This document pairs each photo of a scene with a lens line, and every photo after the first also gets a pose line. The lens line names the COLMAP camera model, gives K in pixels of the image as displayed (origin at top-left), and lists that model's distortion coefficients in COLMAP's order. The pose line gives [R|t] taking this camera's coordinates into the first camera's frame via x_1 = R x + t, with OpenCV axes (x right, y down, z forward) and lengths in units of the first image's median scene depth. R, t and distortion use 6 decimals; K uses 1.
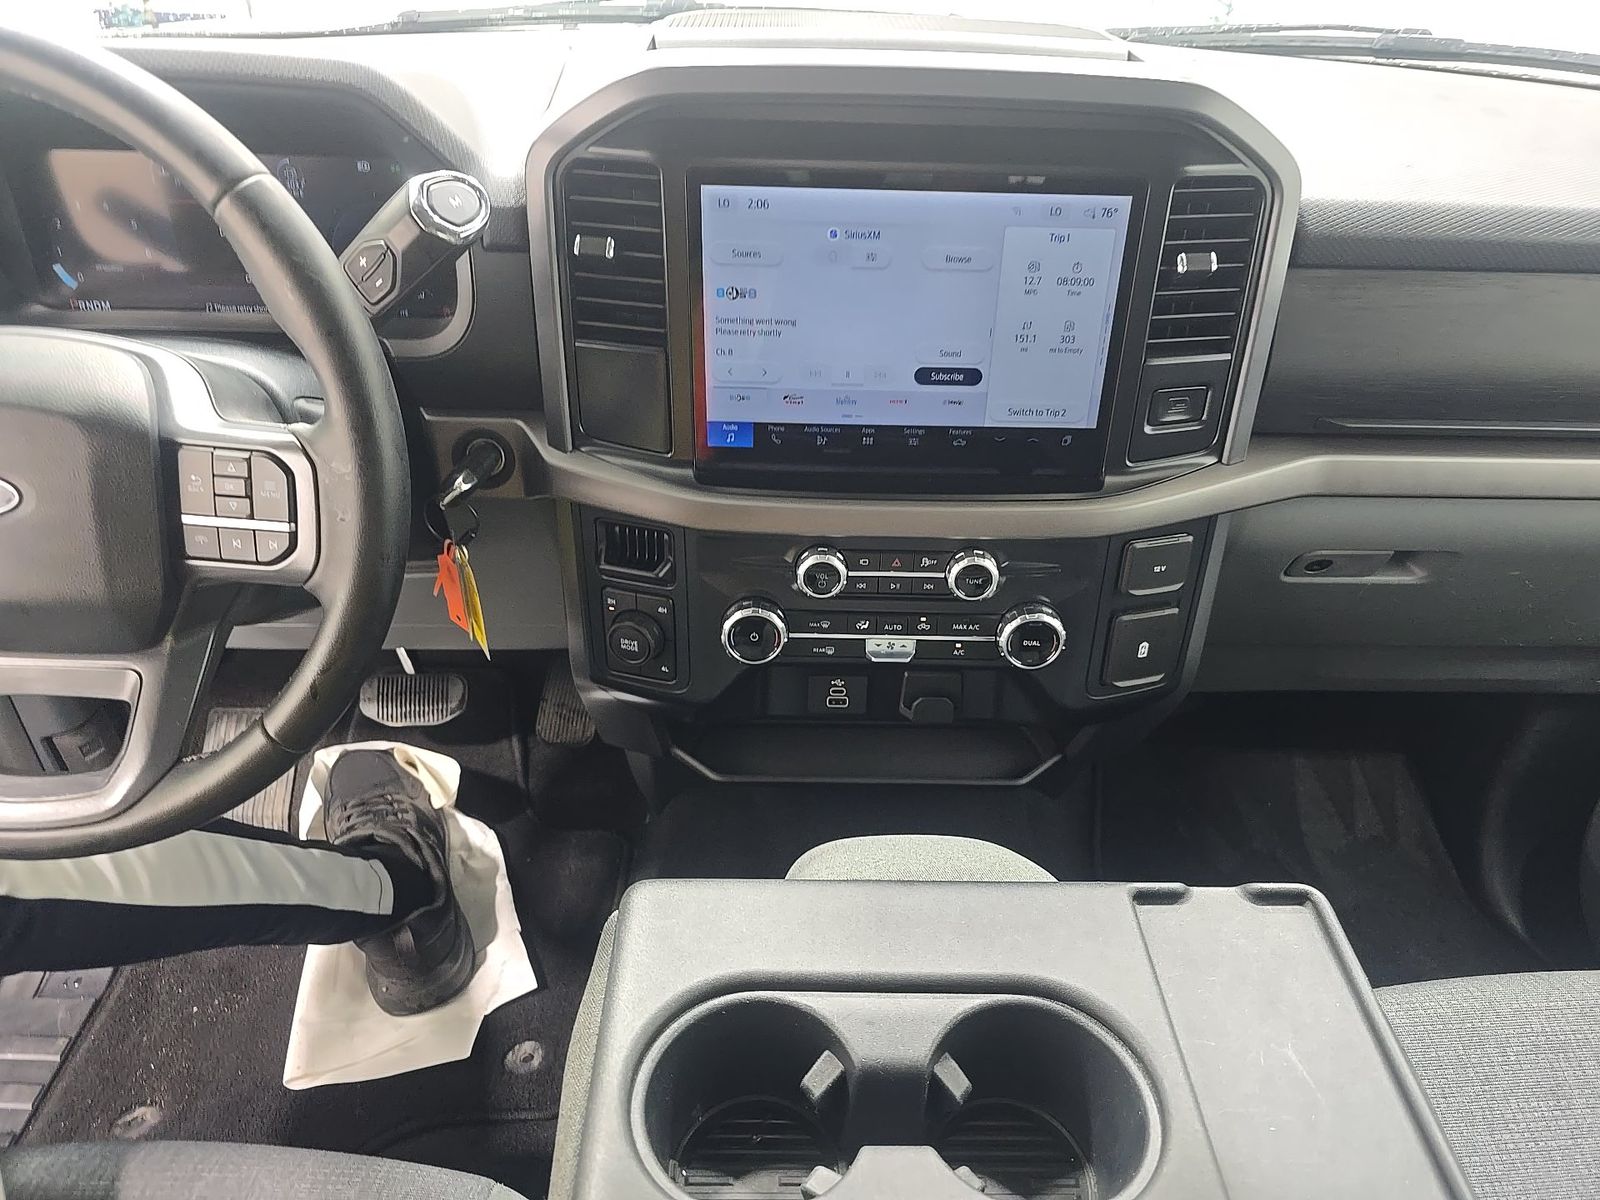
lens RADIAL K [[1022.0, 0, 800.6], [0, 1022.0, 604.7], [0, 0, 1]] dist [0.014545, 0.000200]
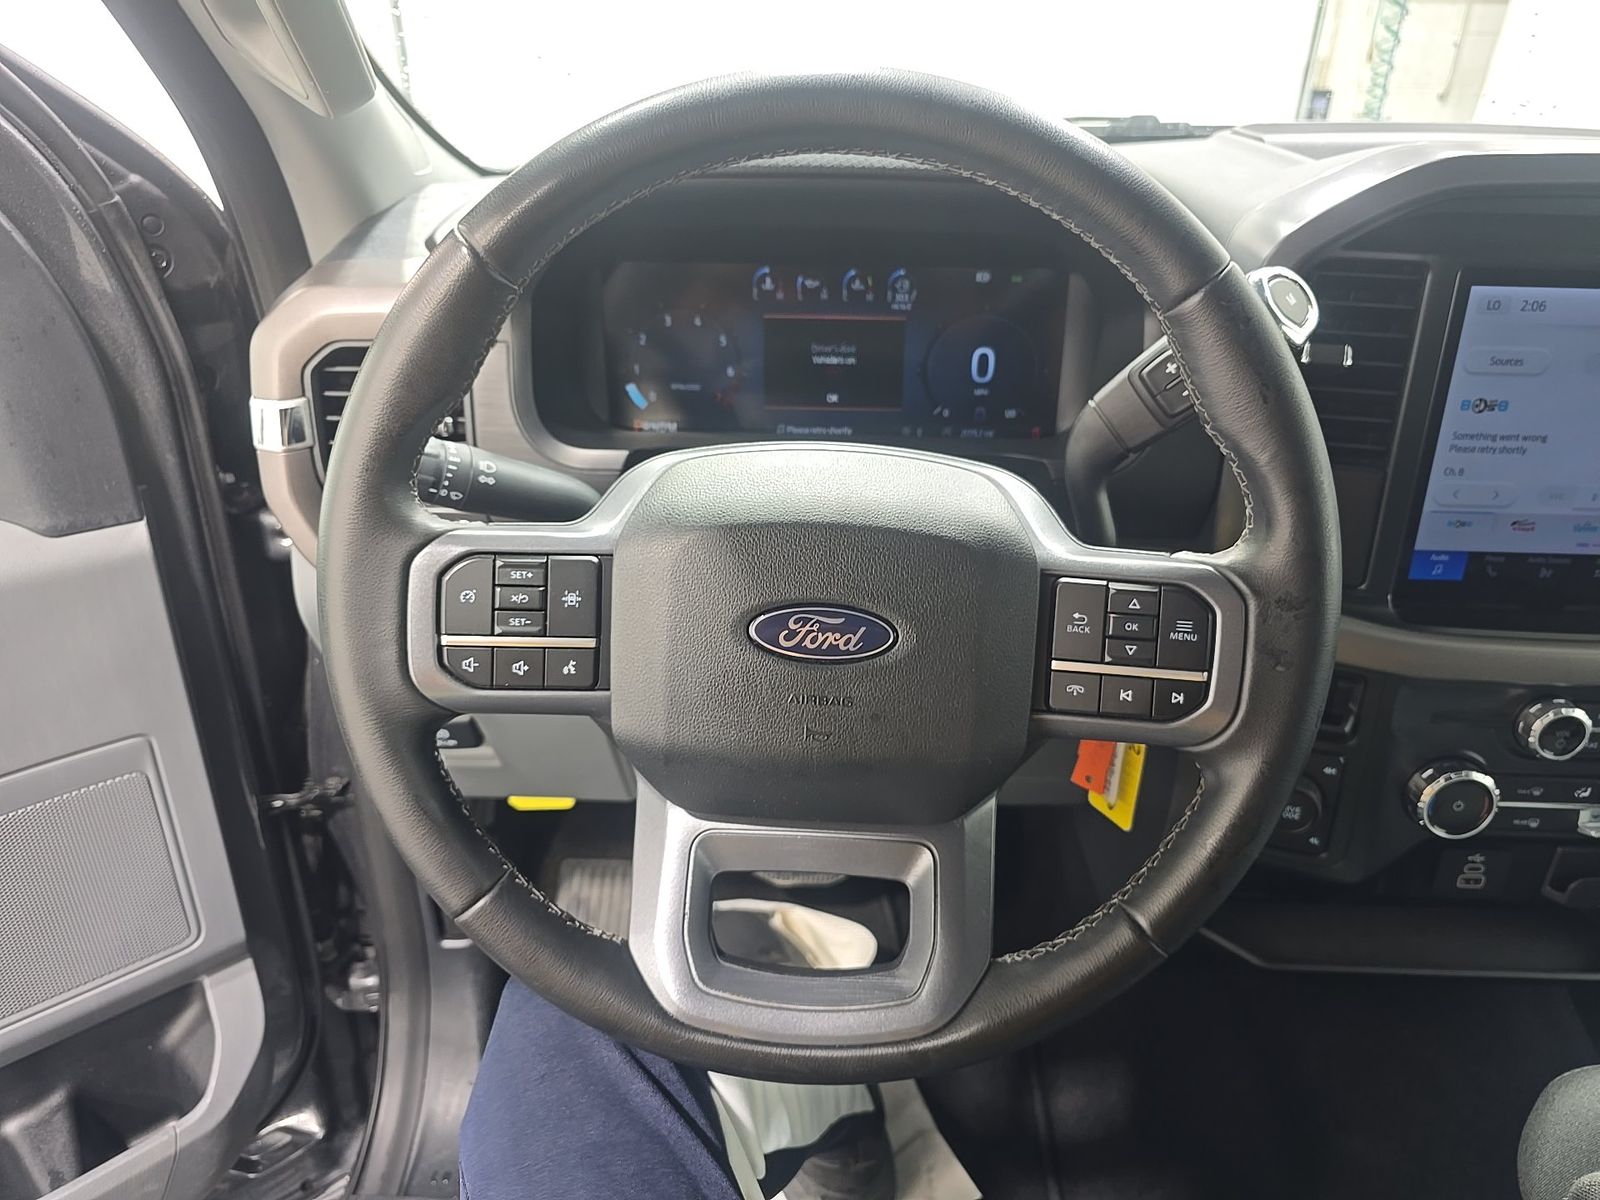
lens RADIAL K [[1074.6, 0, 798.9], [0, 1074.6, 591.6], [0, 0, 1]] dist [0.029241, -0.028671]
pose [[0.997859, 0.007312, -0.064987, -0.547425], [-0.015889, 0.991060, -0.132467, -0.016151], [0.063437, 0.133216, 0.989055, 0.071848]]
